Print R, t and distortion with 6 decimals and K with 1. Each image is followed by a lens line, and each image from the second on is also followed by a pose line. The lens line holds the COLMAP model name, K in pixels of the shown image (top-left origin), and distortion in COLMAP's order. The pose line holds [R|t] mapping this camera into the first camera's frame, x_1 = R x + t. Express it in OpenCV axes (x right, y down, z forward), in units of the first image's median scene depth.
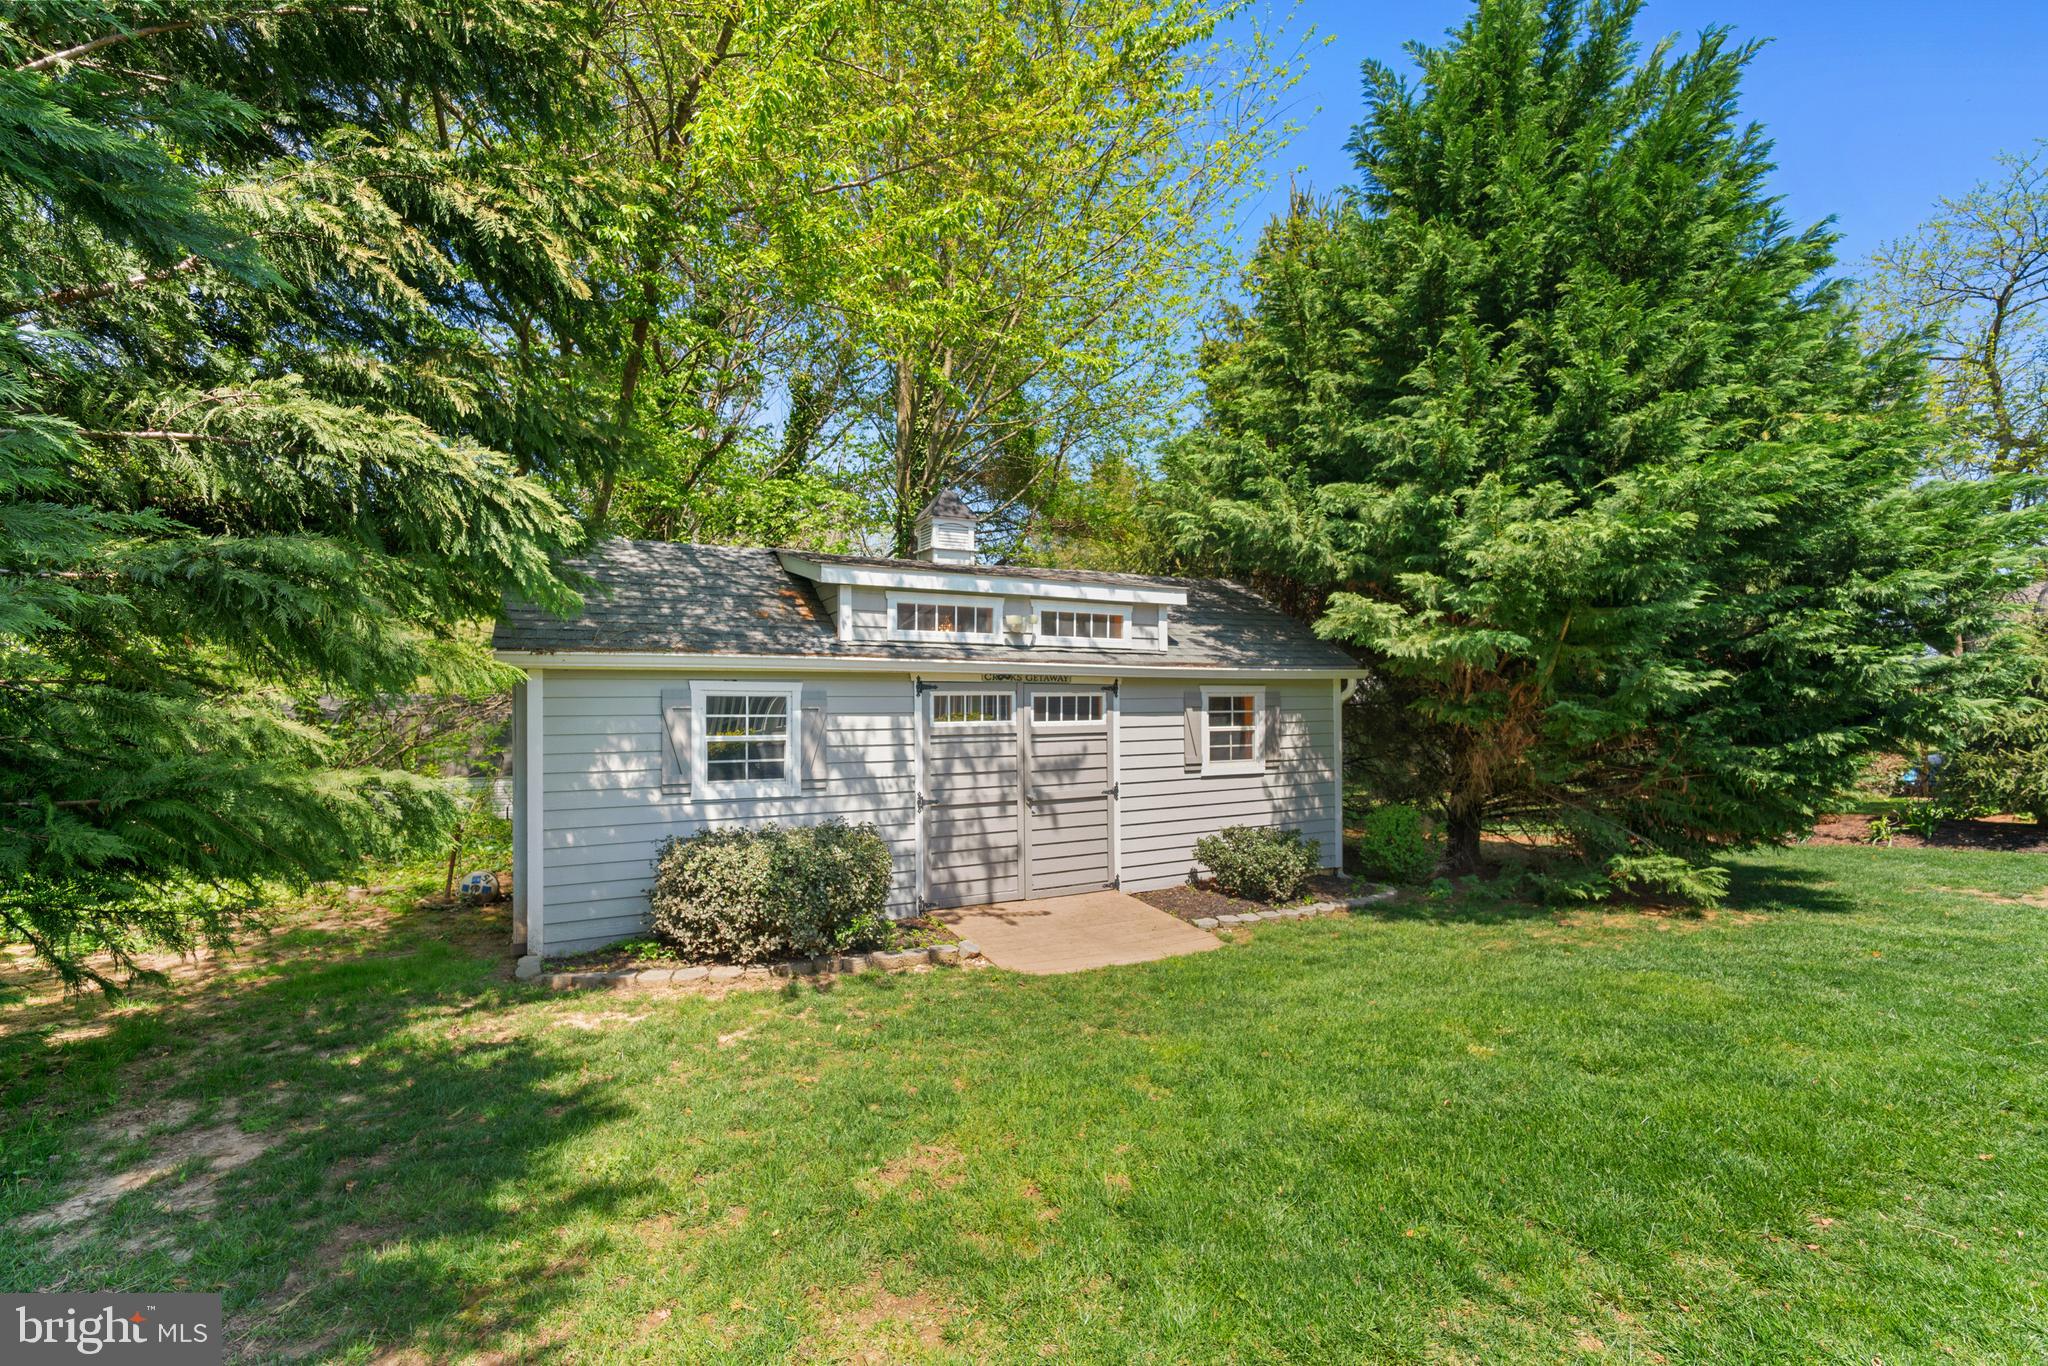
lens RADIAL K [[903.5, 0, 1028.1], [0, 903.5, 696.5], [0, 0, 1]] dist [-0.002812, 0.000650]
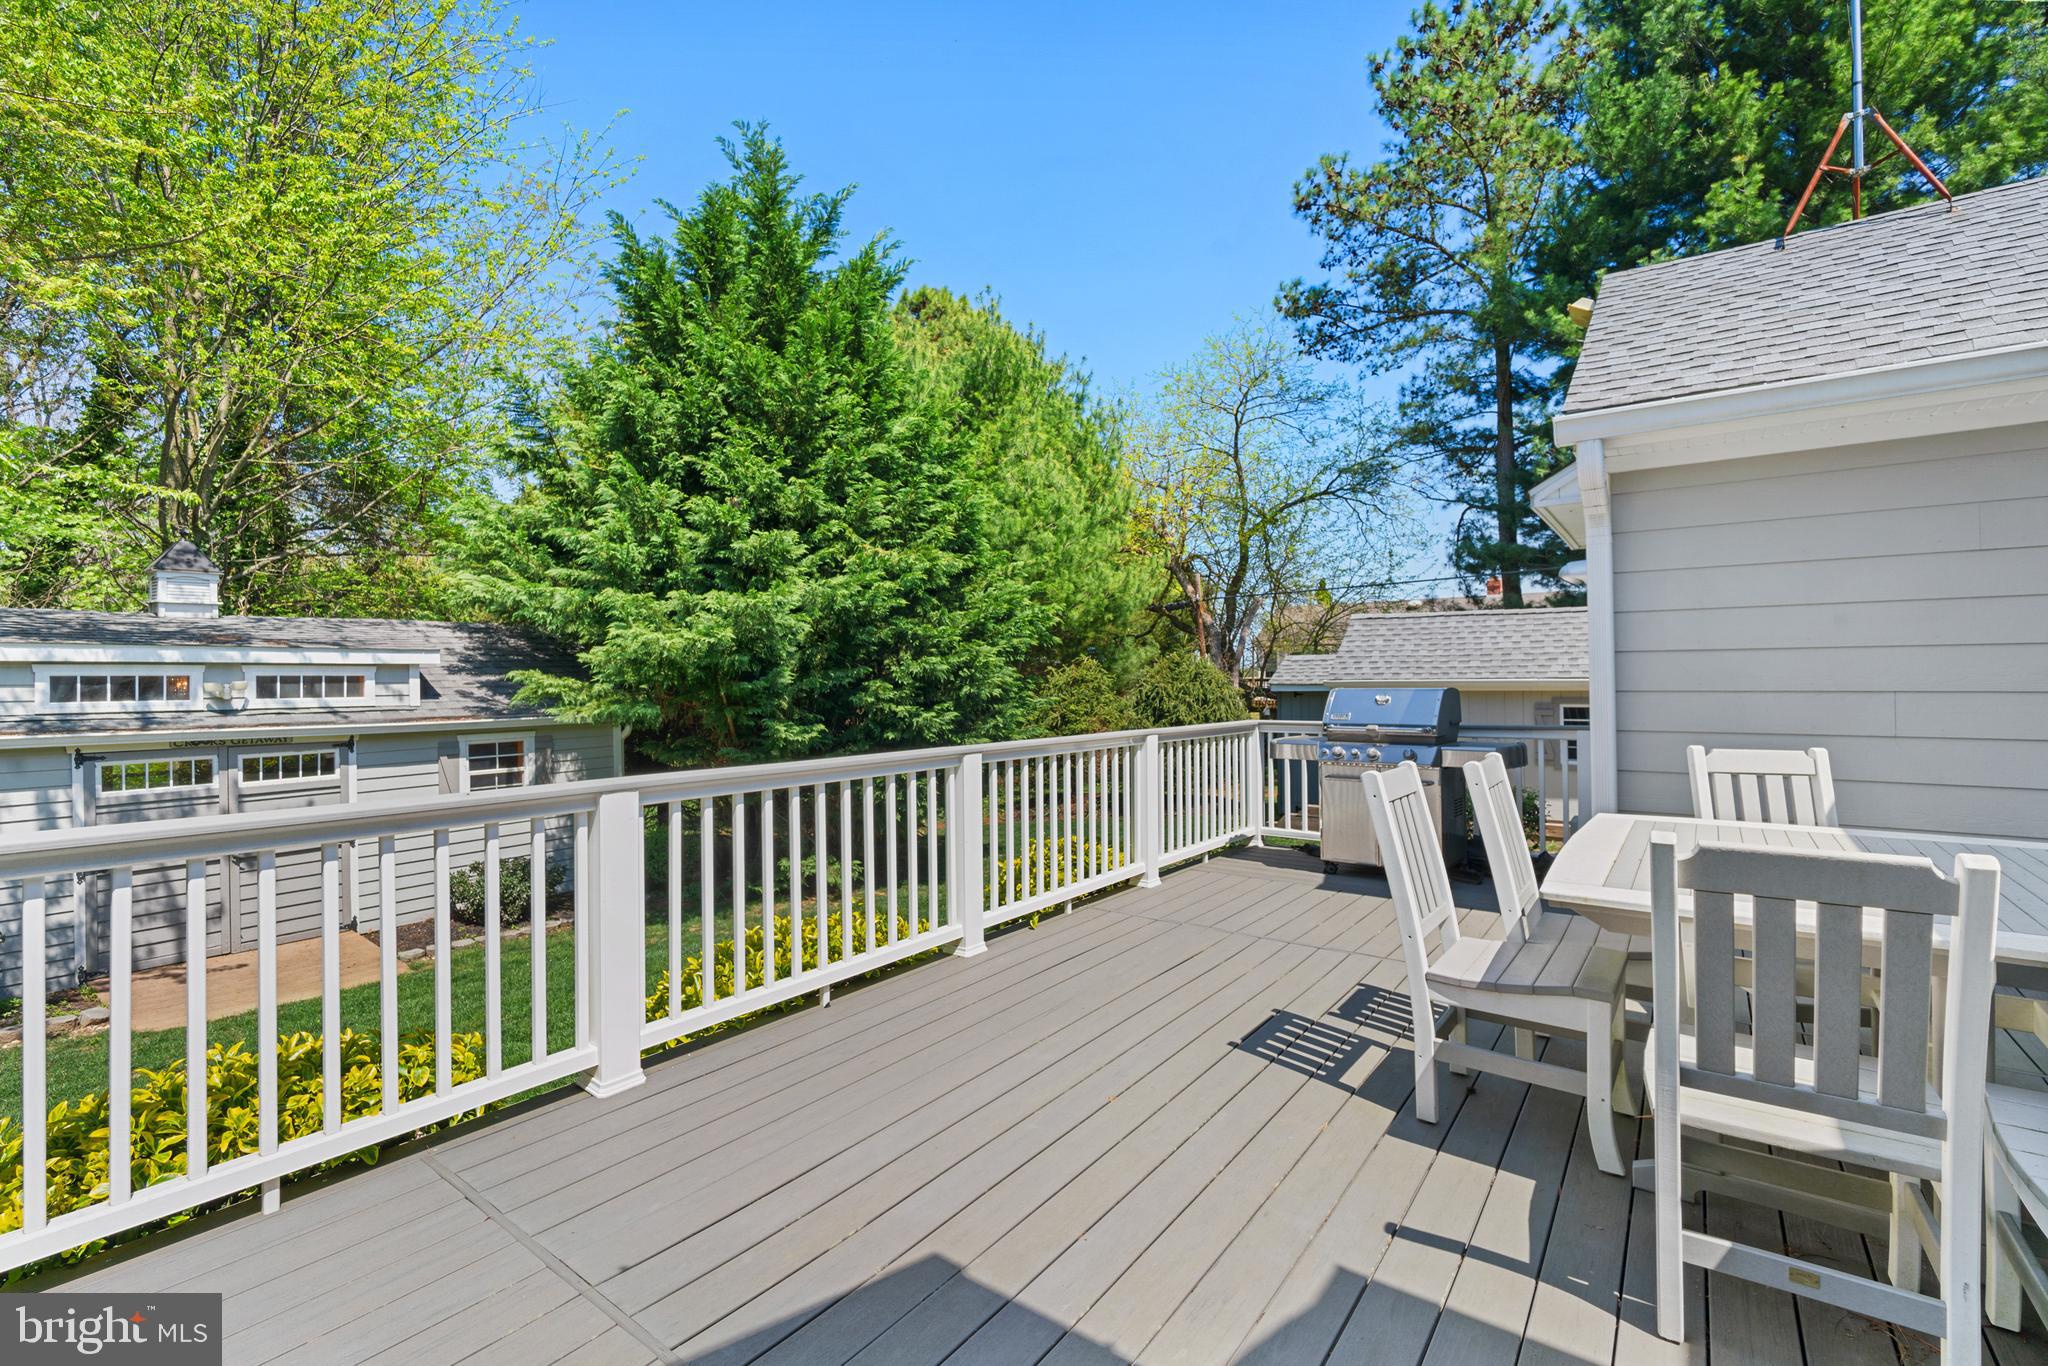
lens RADIAL K [[903.5, 0, 1020.0], [0, 903.5, 673.1], [0, 0, 1]] dist [-0.002812, 0.000650]
pose [[0.904178, -0.010467, 0.427028, 0.372765], [0.010614, 0.999942, 0.002037, -0.091010], [-0.427025, 0.002691, 0.904236, -0.331501]]
